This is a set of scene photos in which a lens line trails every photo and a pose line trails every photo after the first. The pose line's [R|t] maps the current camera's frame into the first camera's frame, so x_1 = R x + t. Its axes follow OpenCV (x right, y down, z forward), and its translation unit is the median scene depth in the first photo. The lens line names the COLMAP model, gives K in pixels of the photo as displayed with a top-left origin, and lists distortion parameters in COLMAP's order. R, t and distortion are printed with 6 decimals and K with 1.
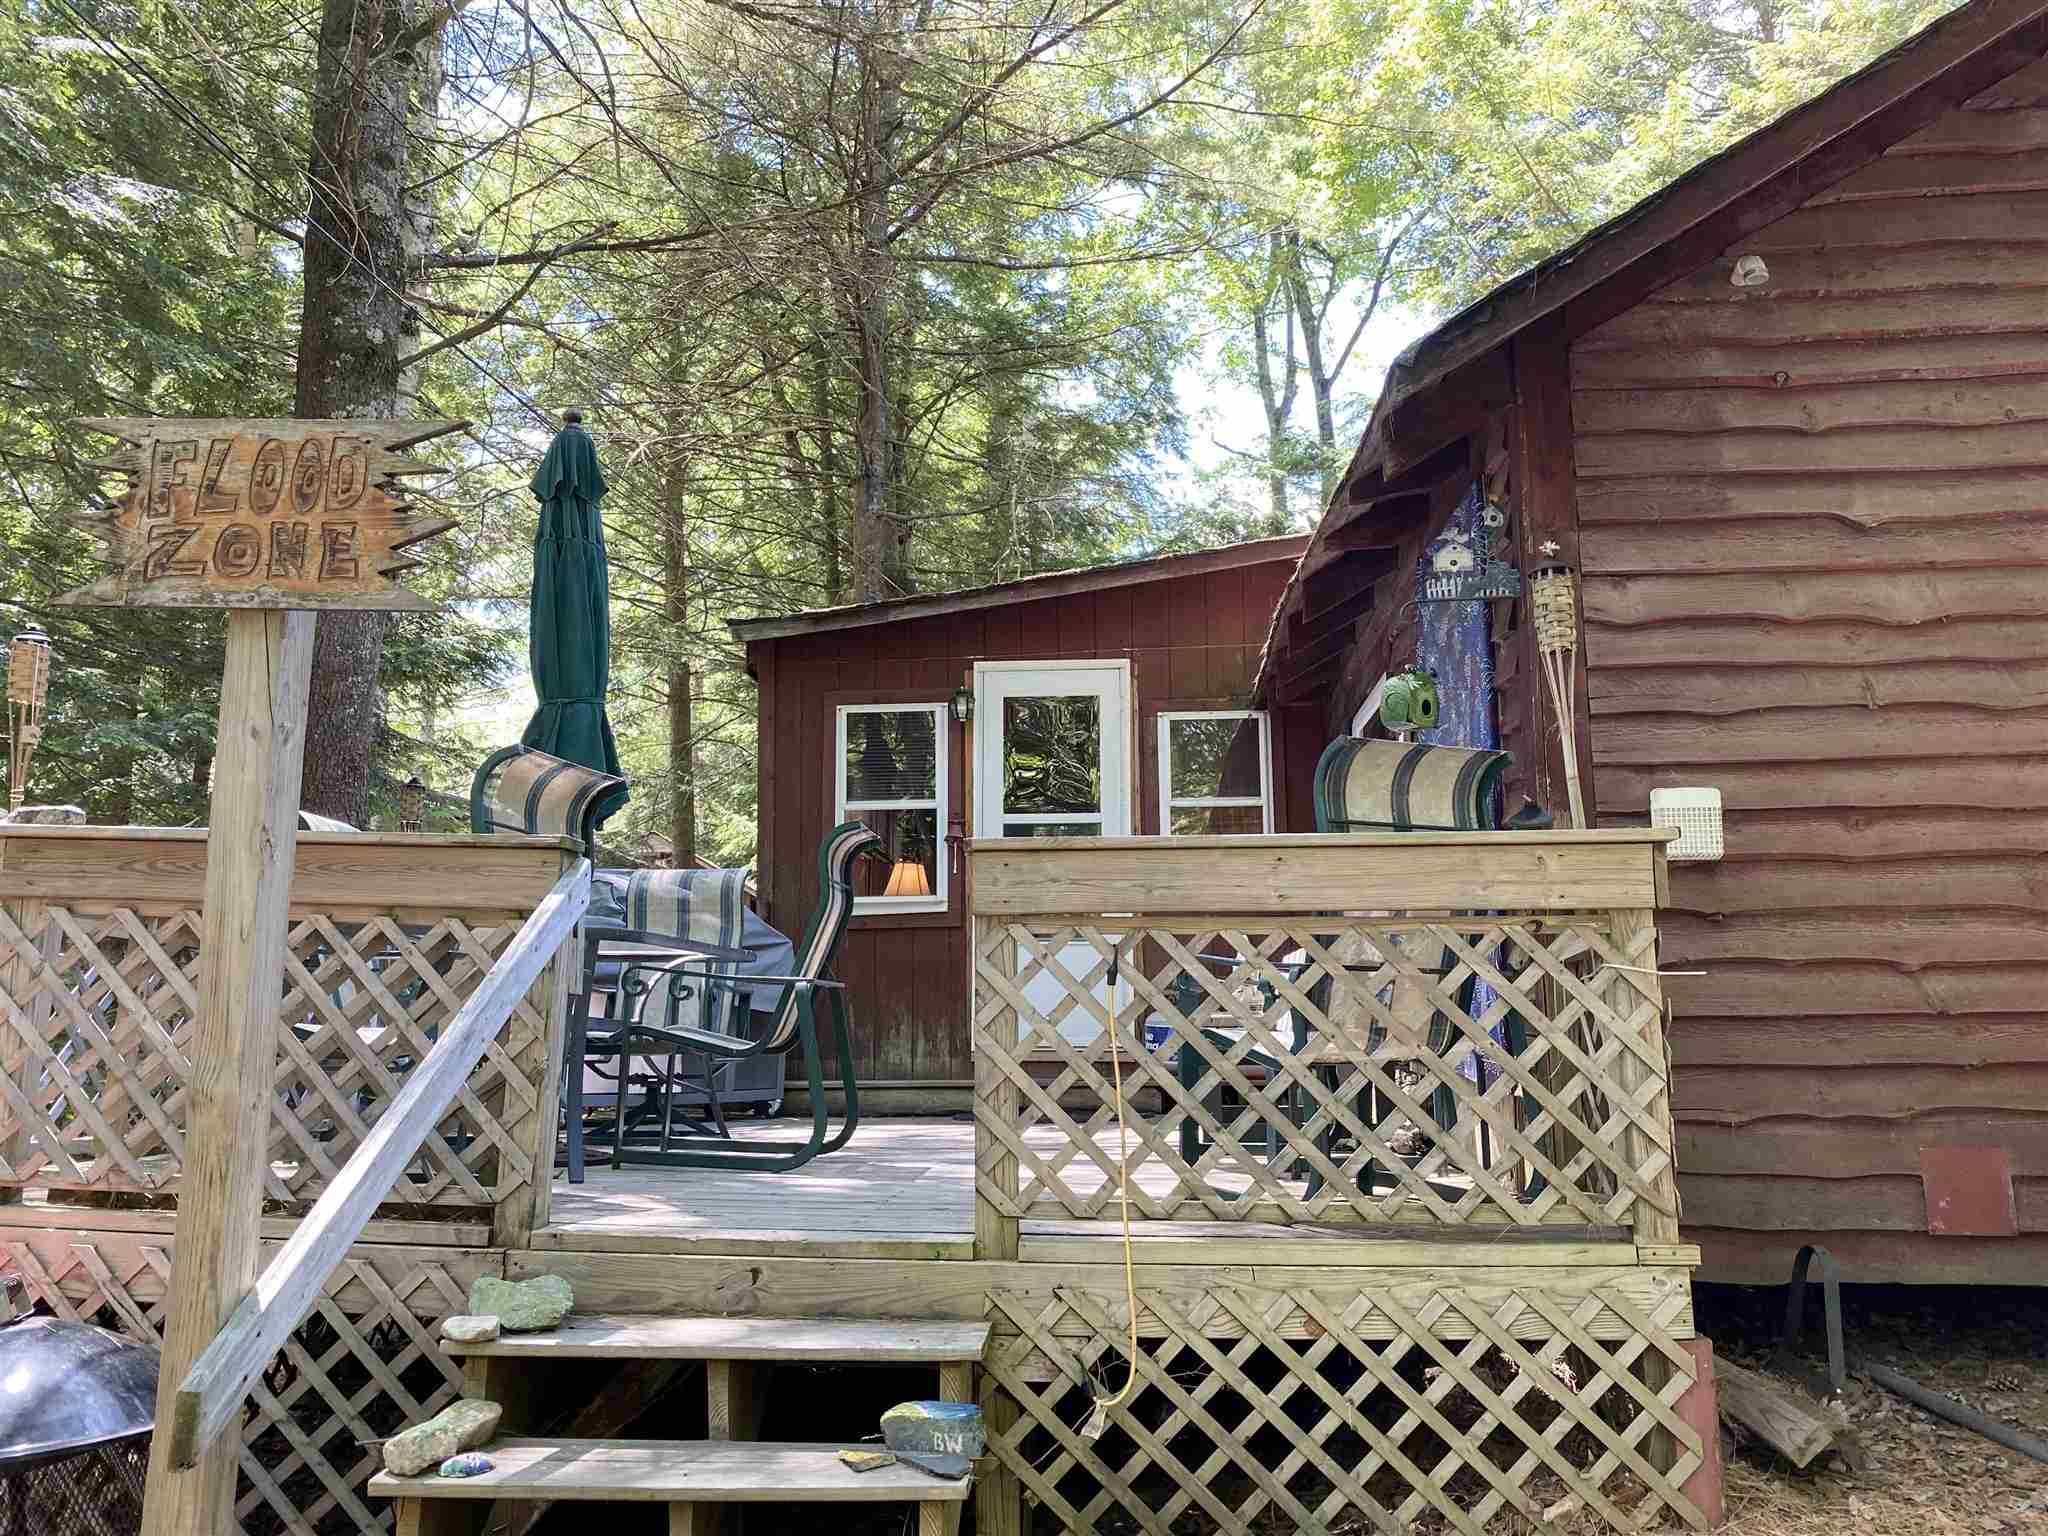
lens RADIAL K [[1569.9, 0, 1024.0], [0, 1569.9, 768.0], [0, 0, 1]] dist [0.040418, -0.042457]
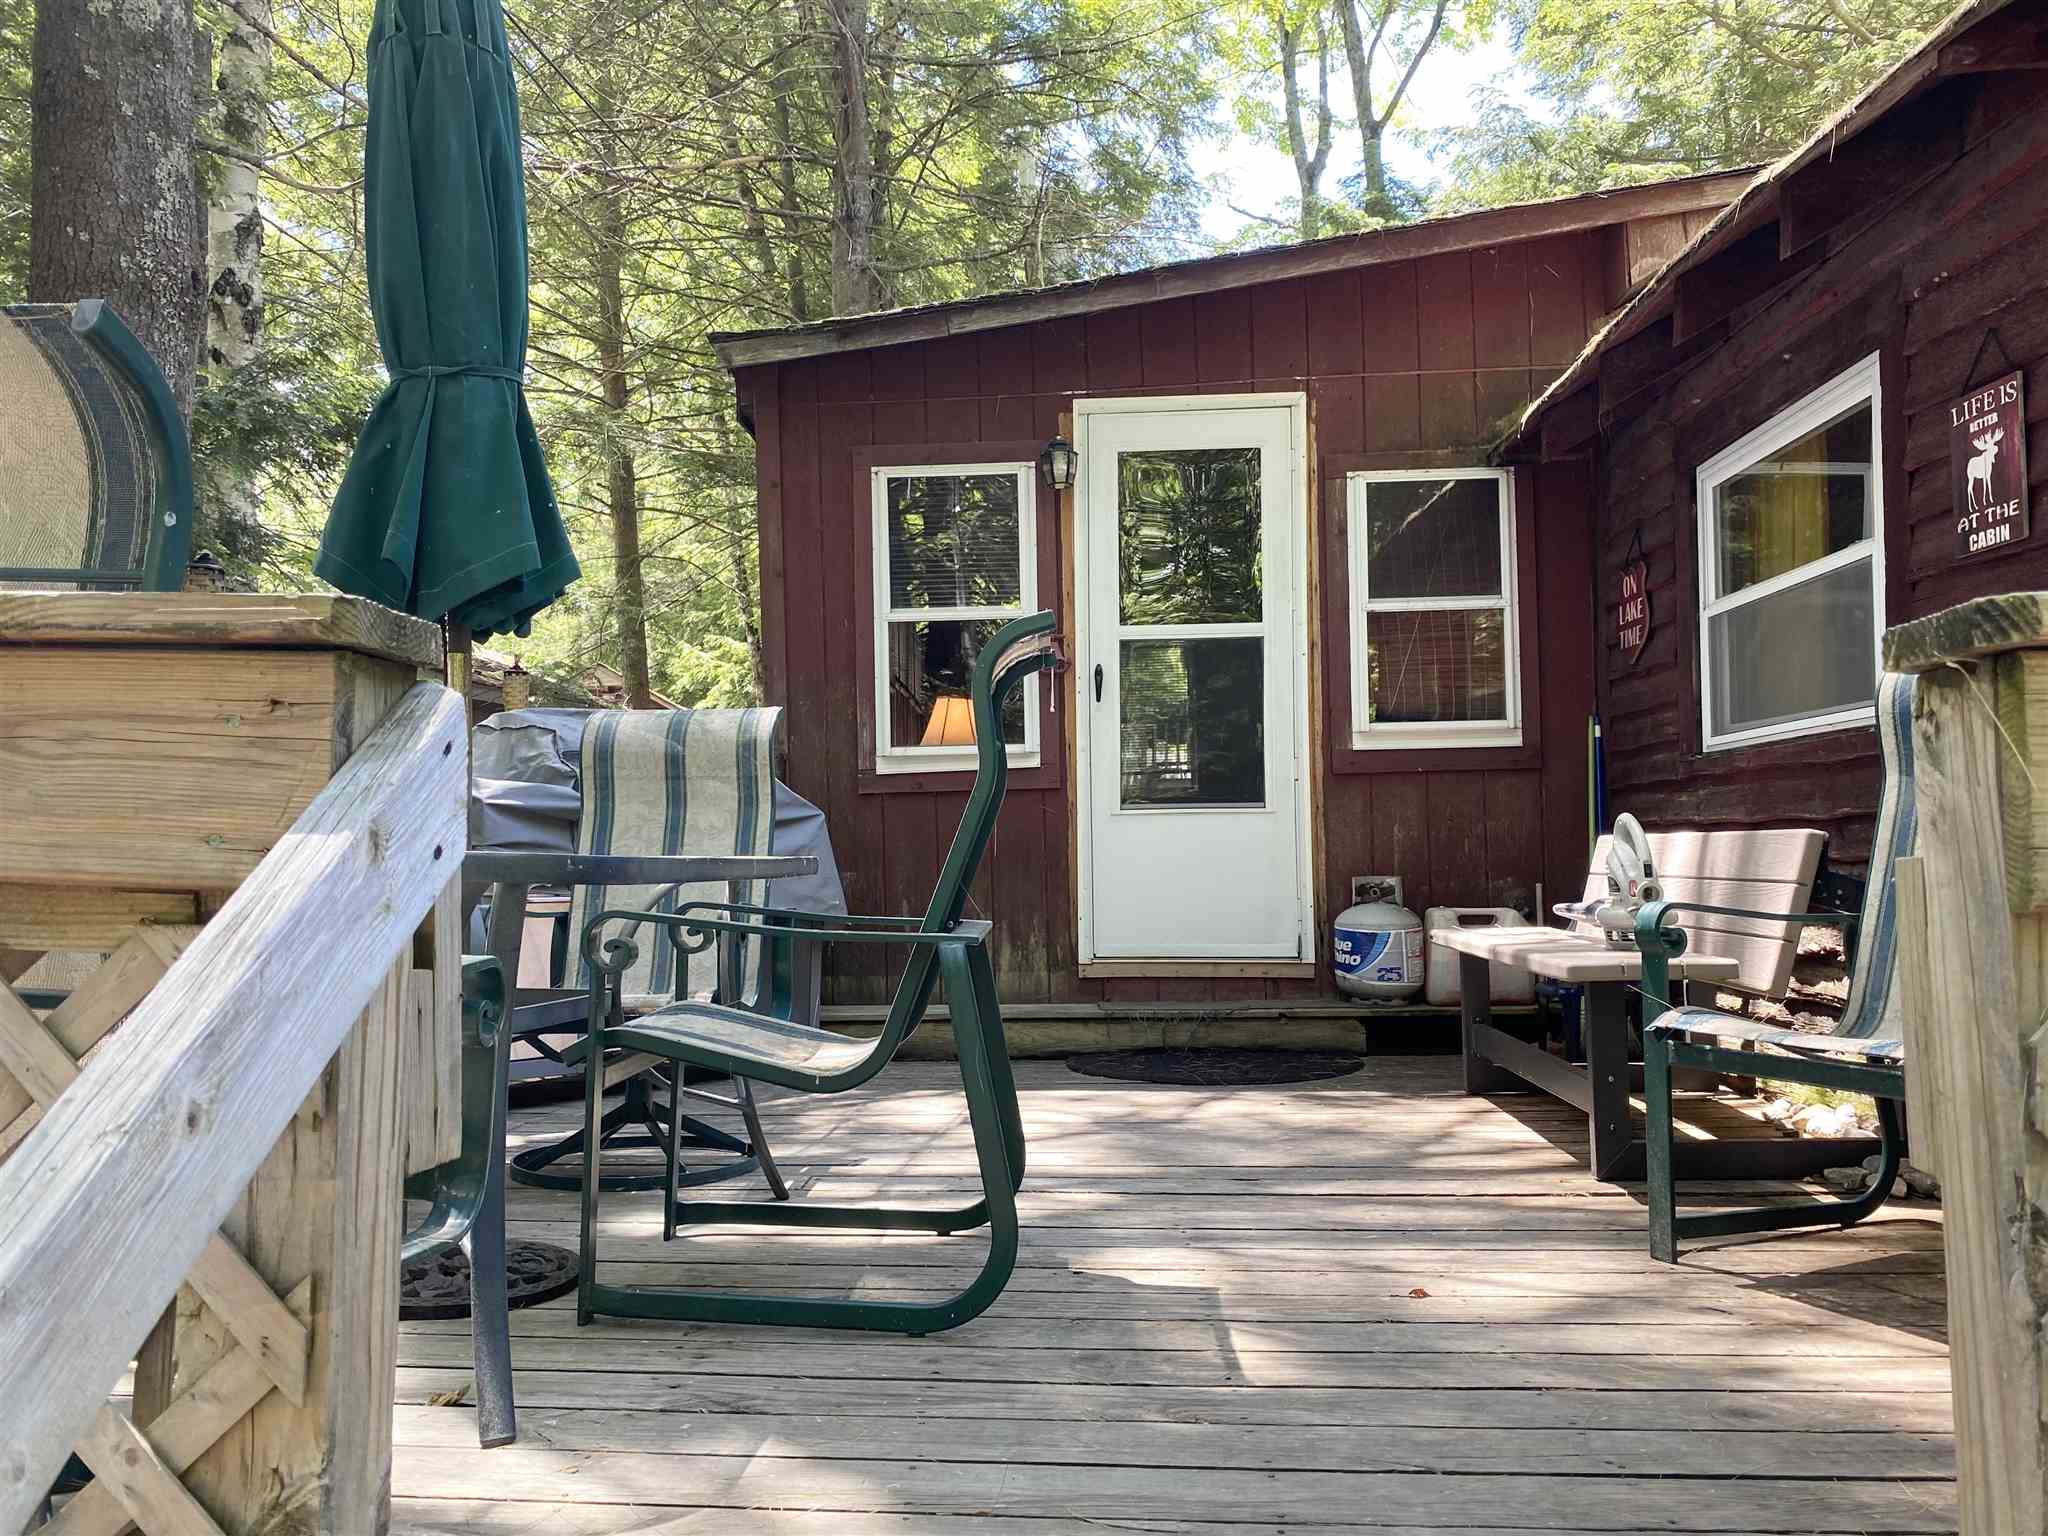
lens RADIAL K [[1557.7, 0, 1009.1], [0, 1557.7, 774.5], [0, 0, 1]] dist [0.051739, -0.060907]
pose [[0.999579, -0.010458, 0.027073, -0.179477], [0.007383, 0.993758, 0.111309, 0.041073], [-0.028068, -0.111062, 0.993417, 0.690770]]
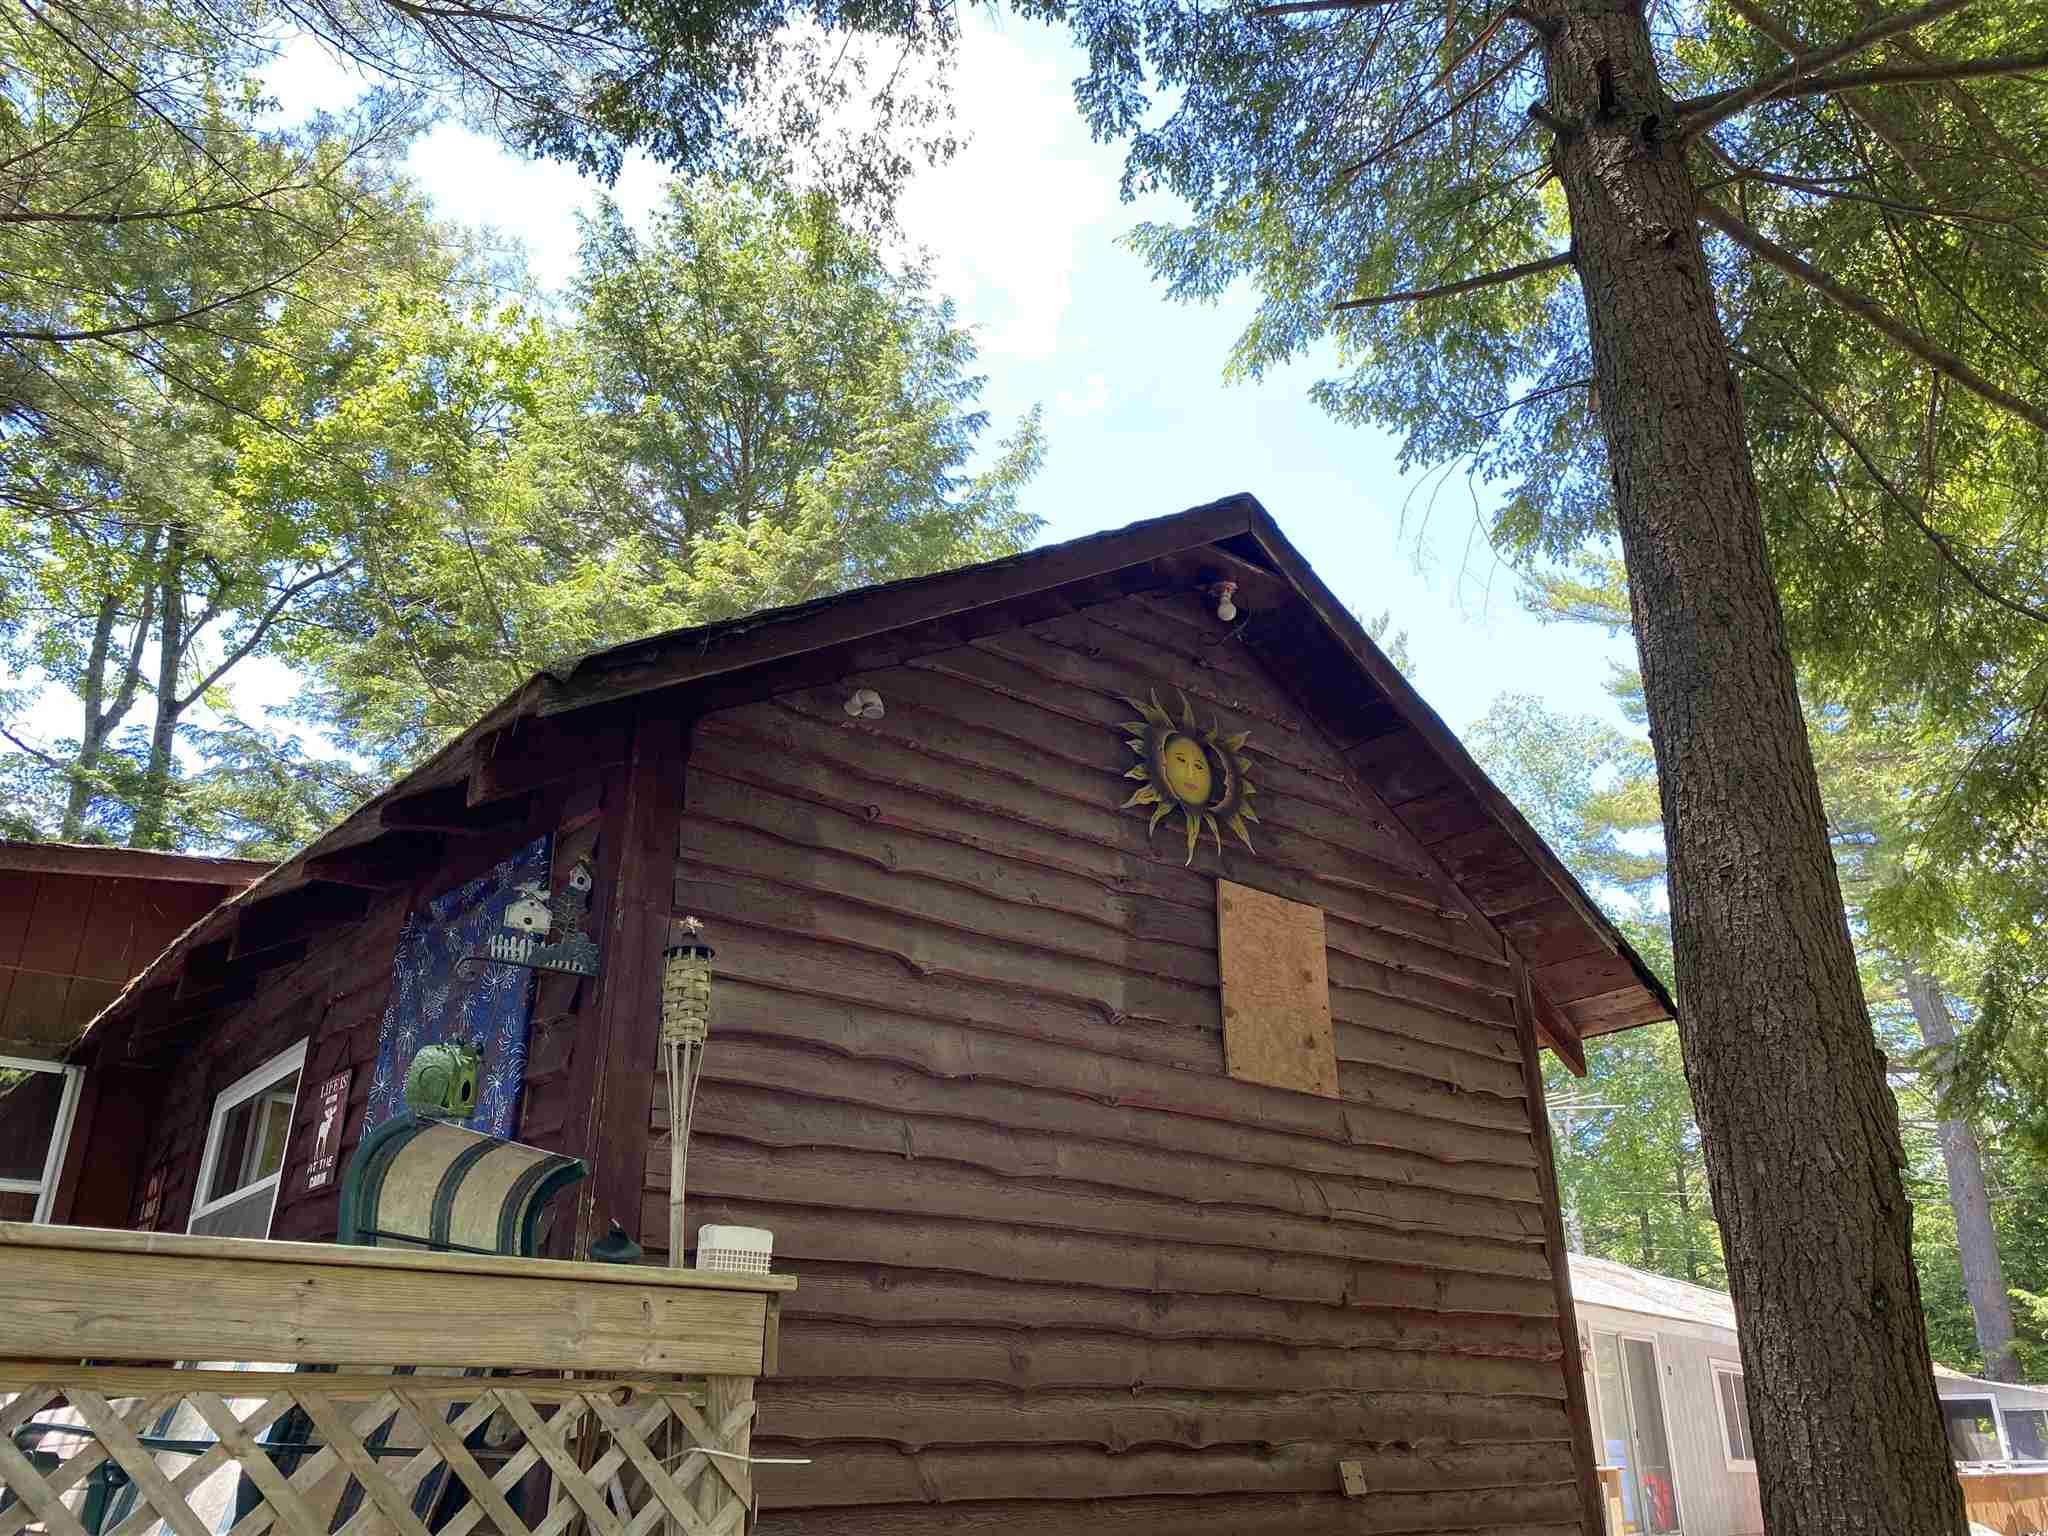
lens RADIAL K [[1576.1, 0, 1011.0], [0, 1576.1, 761.9], [0, 0, 1]] dist [0.037291, -0.009624]
pose [[0.726546, 0.282129, 0.626525, -0.102340], [-0.109366, 0.947675, -0.299919, 0.016004], [-0.678358, 0.149384, 0.719385, 0.224161]]
